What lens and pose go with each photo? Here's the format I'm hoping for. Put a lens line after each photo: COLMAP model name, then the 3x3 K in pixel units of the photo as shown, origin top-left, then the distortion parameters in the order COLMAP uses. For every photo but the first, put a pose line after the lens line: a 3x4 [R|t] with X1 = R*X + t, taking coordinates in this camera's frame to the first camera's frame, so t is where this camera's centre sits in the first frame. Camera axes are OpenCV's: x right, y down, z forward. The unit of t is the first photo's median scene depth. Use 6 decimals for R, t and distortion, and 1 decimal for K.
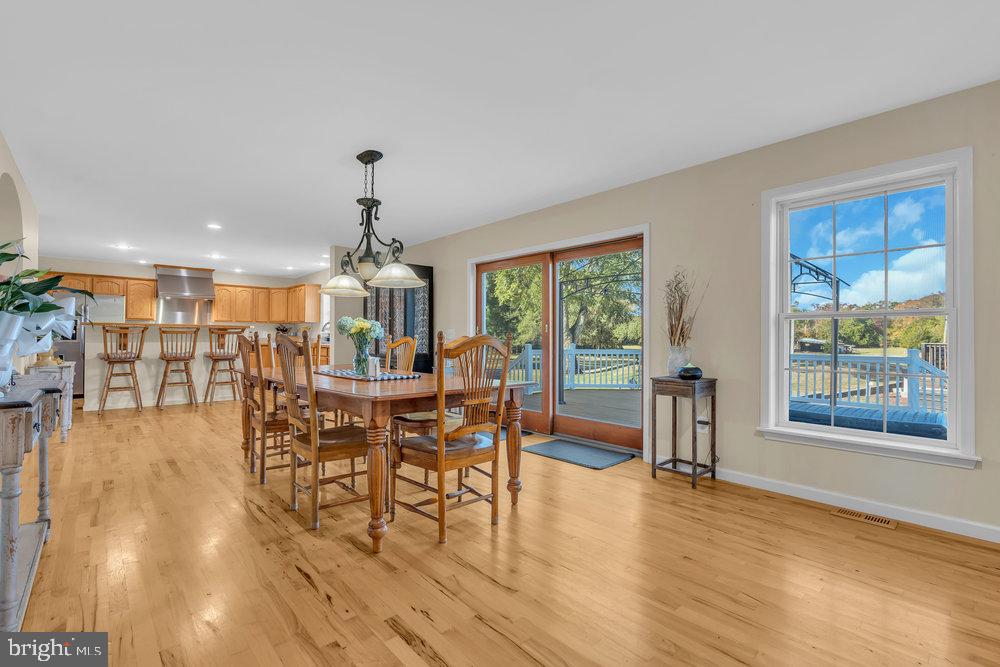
lens RADIAL K [[449.0, 0, 504.6], [0, 449.0, 337.9], [0, 0, 1]] dist [-0.002543, -0.000194]
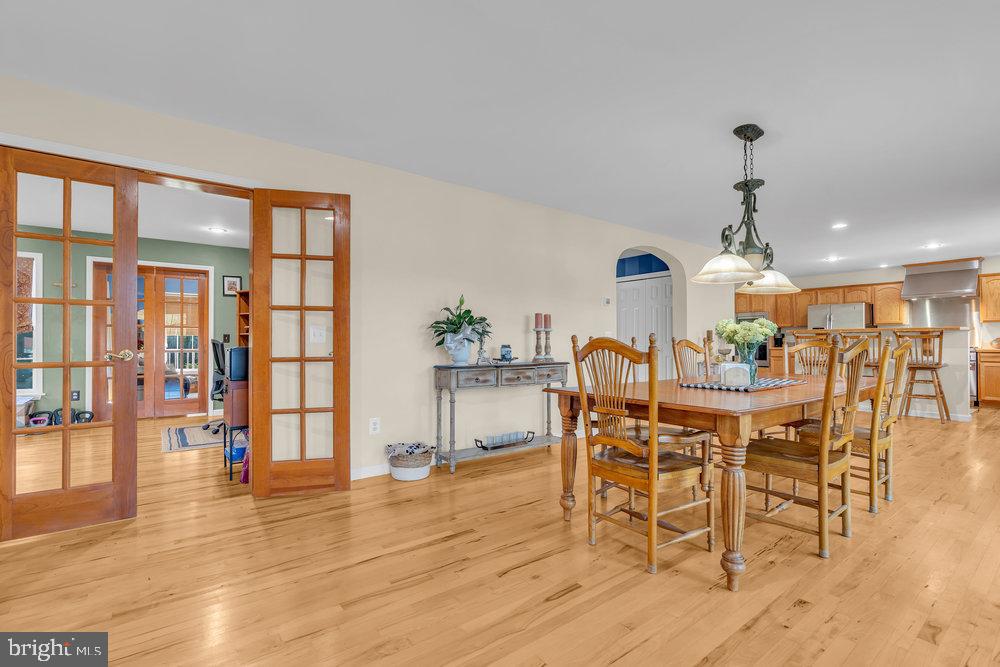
lens RADIAL K [[454.2, 0, 500.0], [0, 454.2, 333.5], [0, 0, 1]] dist [-0.000621, -0.000002]
pose [[-0.099556, -0.023211, -0.994761, 0.321000], [-0.000160, 0.999728, -0.023311, 0.002212], [0.995032, -0.002161, -0.099532, 0.318200]]
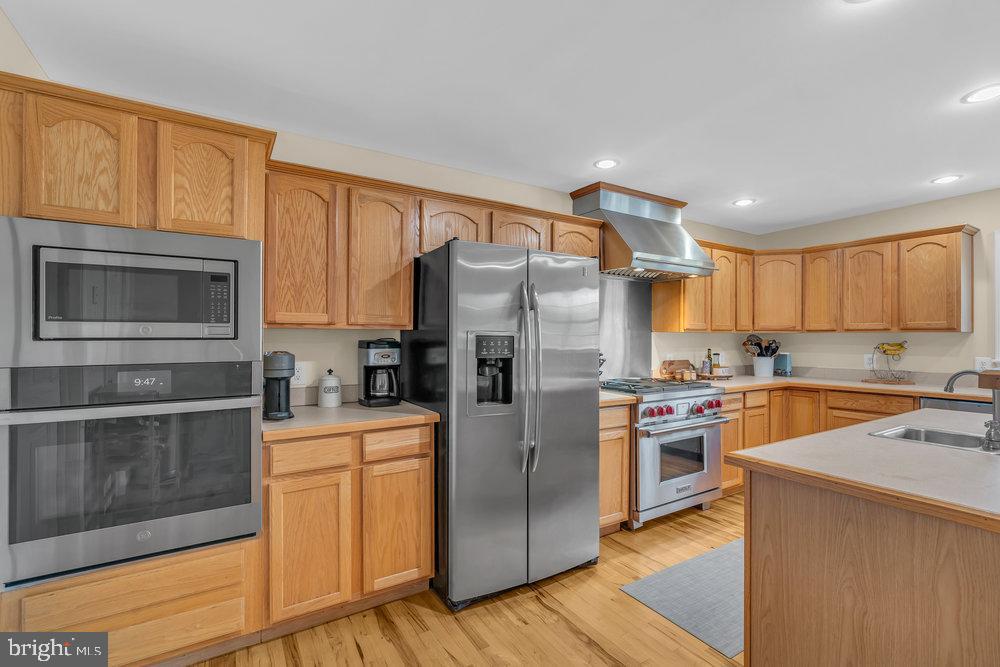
lens RADIAL K [[449.0, 0, 504.6], [0, 449.0, 337.9], [0, 0, 1]] dist [-0.002543, -0.000194]
pose [[0.983989, -0.003619, -0.178194, -1.000166], [0.003817, 0.999992, 0.000764, -0.043296], [0.178190, -0.001432, 0.983995, 0.780490]]
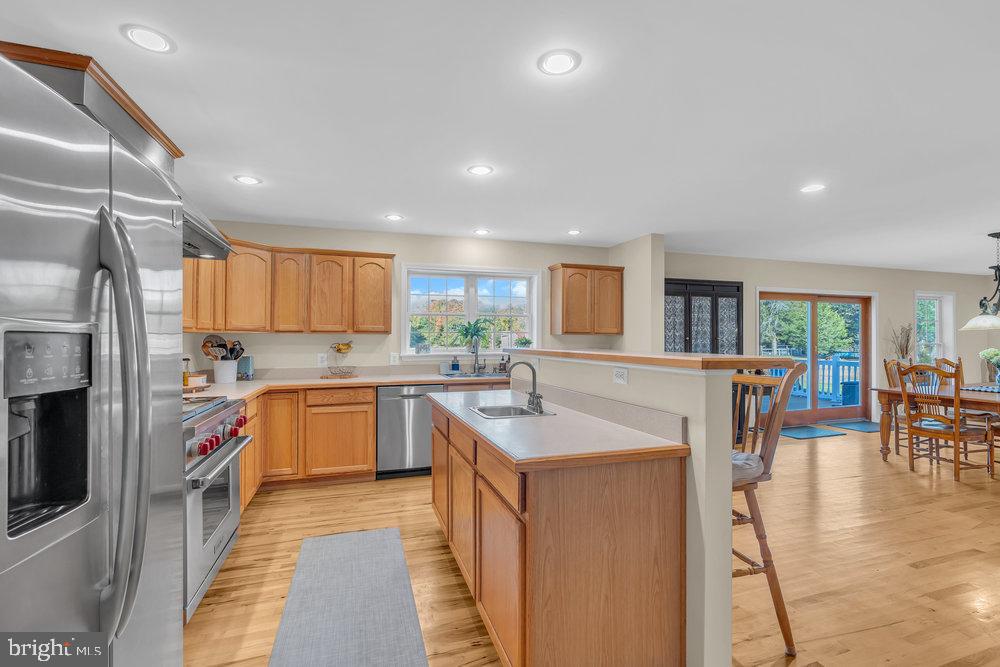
lens RADIAL K [[449.0, 0, 504.6], [0, 449.0, 337.9], [0, 0, 1]] dist [-0.002543, -0.000194]
pose [[0.409789, -0.002283, 0.912178, -1.124315], [-0.000949, 0.999995, 0.002929, -0.044217], [-0.912180, -0.002066, 0.409784, 0.933485]]
